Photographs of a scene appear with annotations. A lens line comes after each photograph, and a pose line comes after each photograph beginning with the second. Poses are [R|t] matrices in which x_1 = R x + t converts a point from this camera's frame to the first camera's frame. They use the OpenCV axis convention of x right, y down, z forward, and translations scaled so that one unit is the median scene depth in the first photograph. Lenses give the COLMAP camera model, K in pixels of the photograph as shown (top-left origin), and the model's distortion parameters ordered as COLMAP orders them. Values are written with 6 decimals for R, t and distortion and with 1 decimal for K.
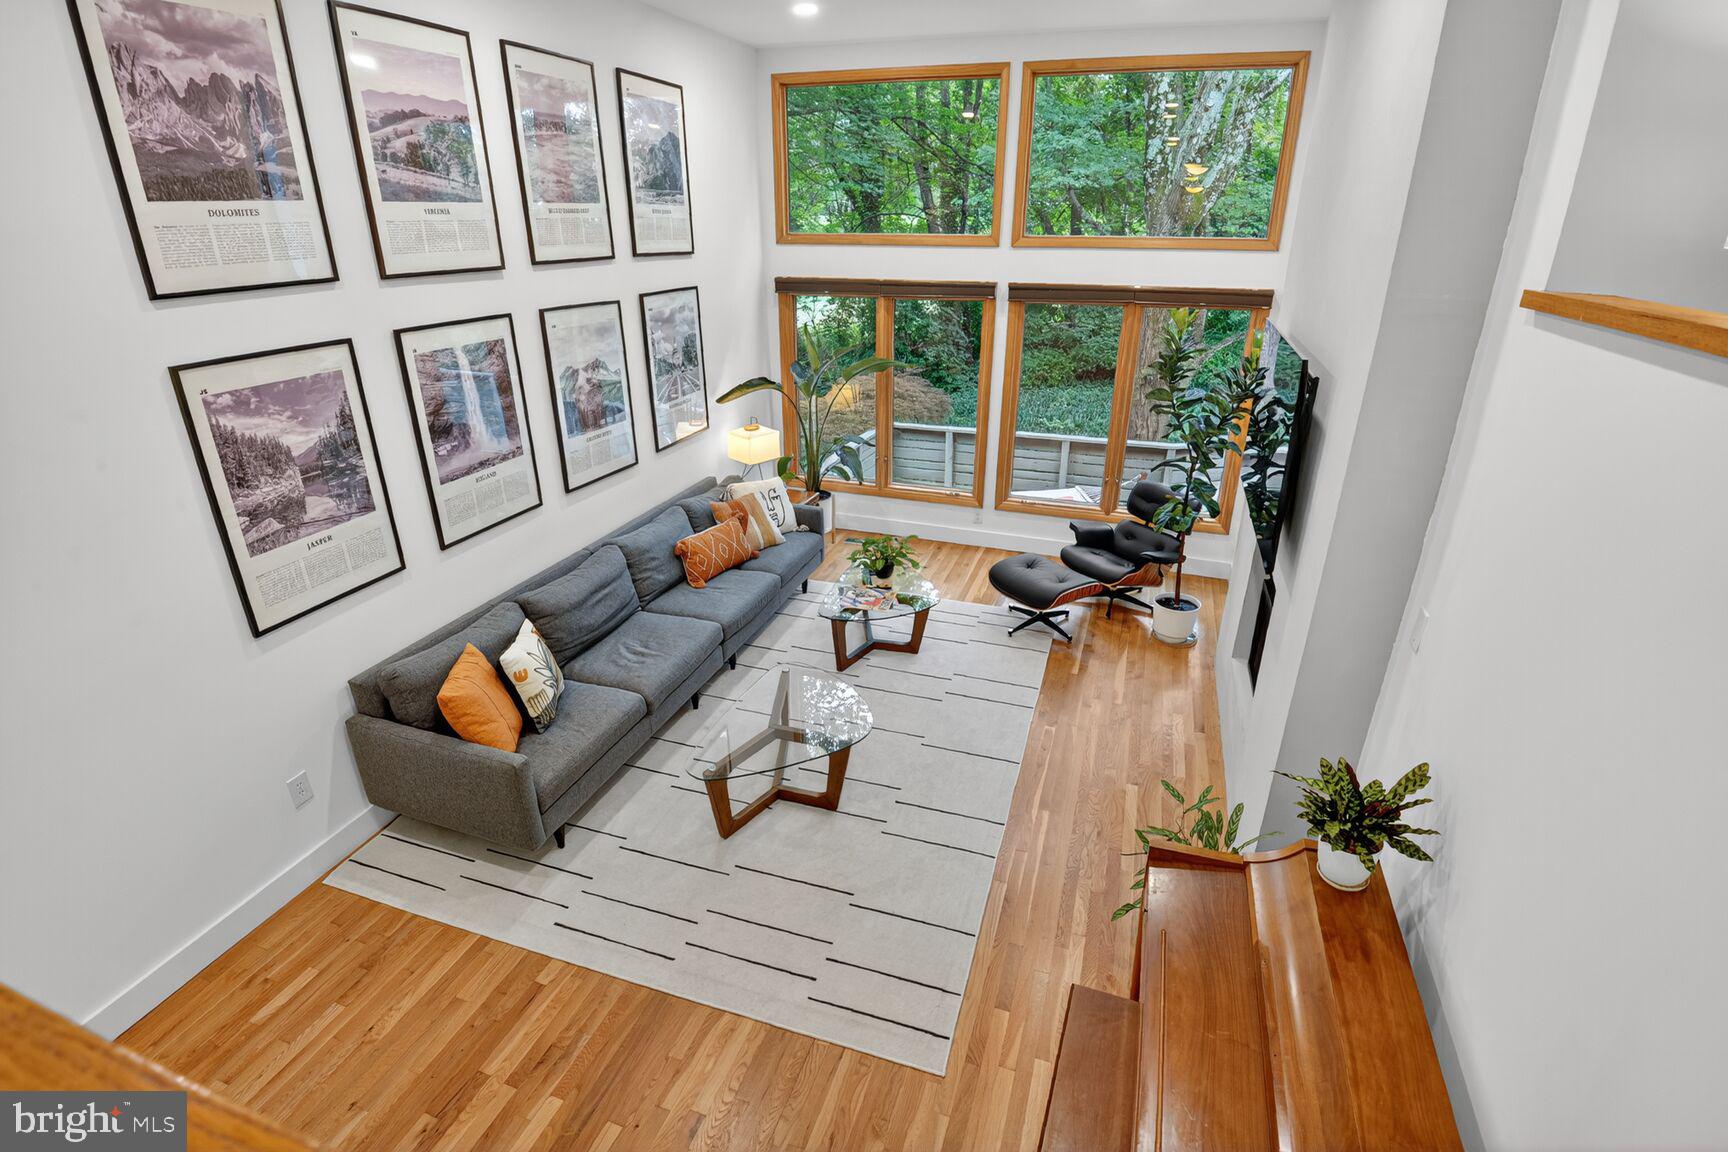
lens RADIAL K [[837.1, 0, 866.8], [0, 837.1, 565.9], [0, 0, 1]] dist [0.005086, 0.000059]
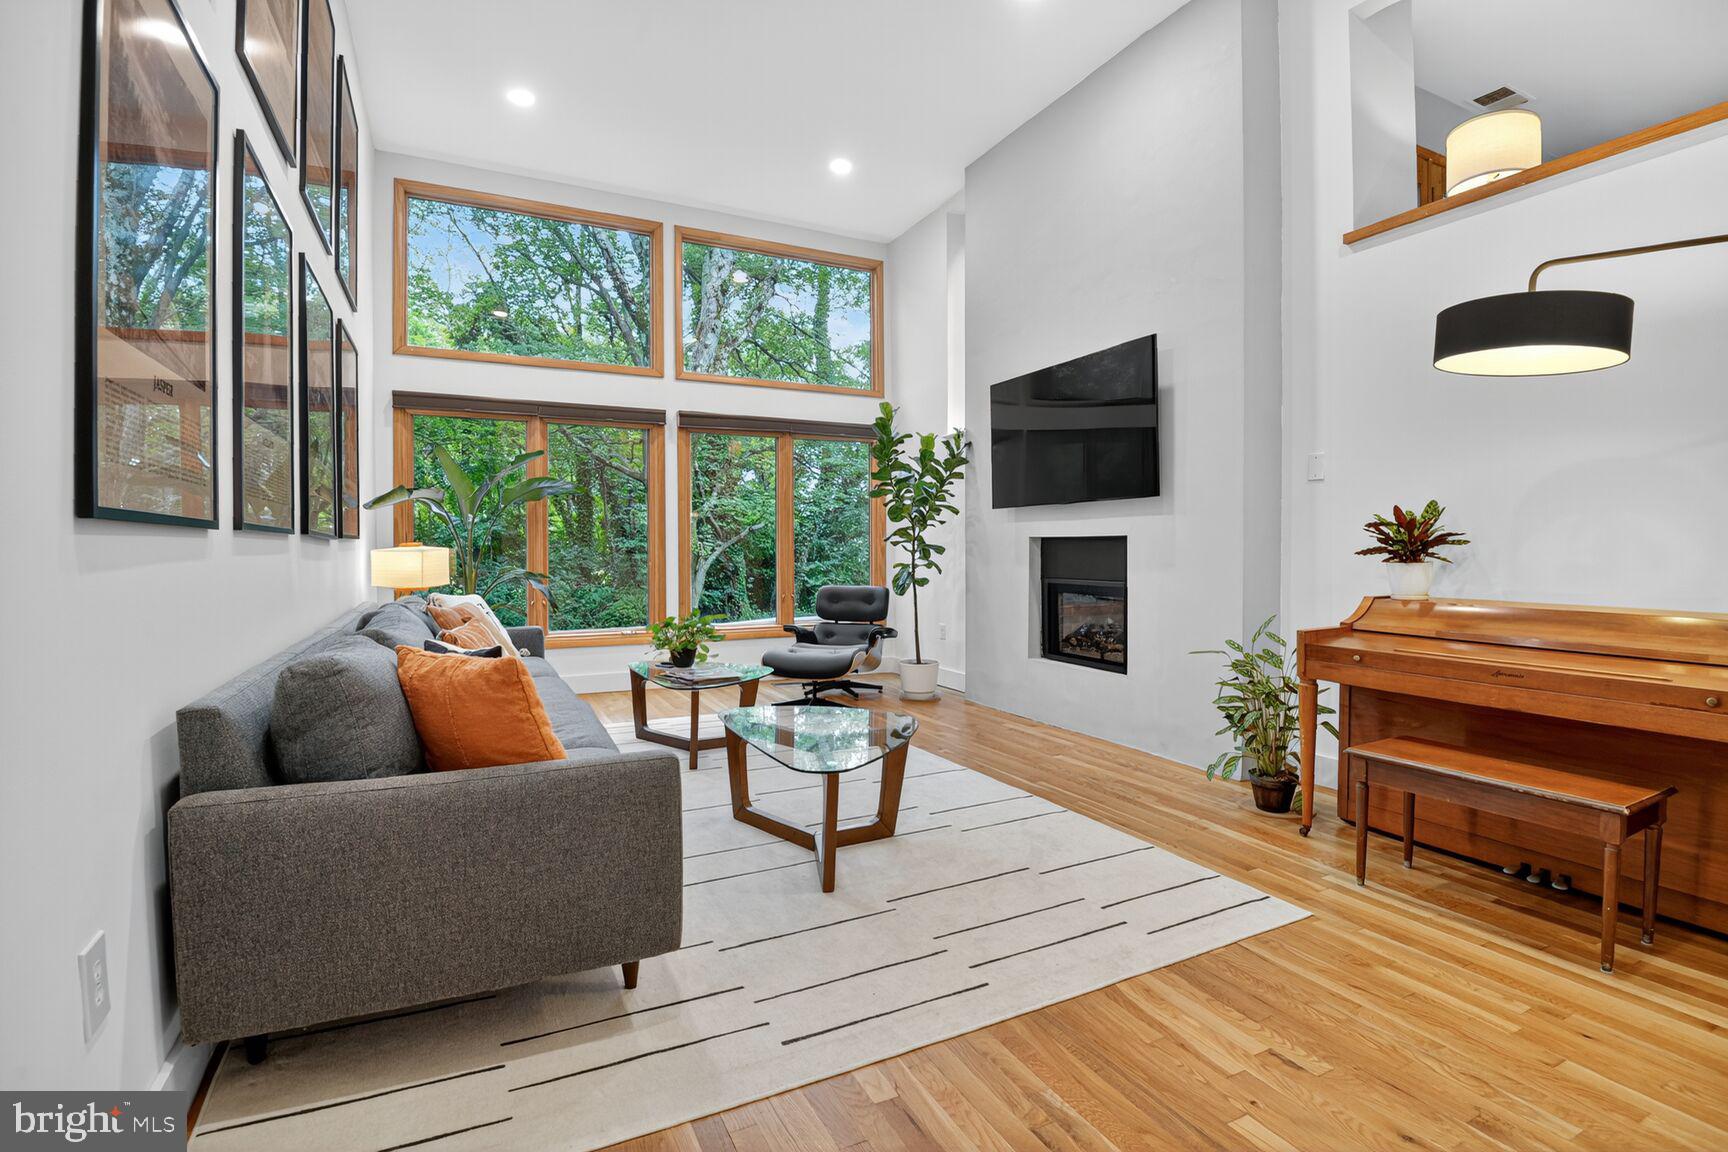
lens RADIAL K [[801.4, 0, 863.6], [0, 801.4, 570.7], [0, 0, 1]] dist [-0.019512, -0.000349]
pose [[0.704429, -0.022194, 0.709428, -0.657973], [0.279200, 0.927598, -0.248213, 0.270019], [-0.652555, 0.372920, 0.659623, 0.483419]]
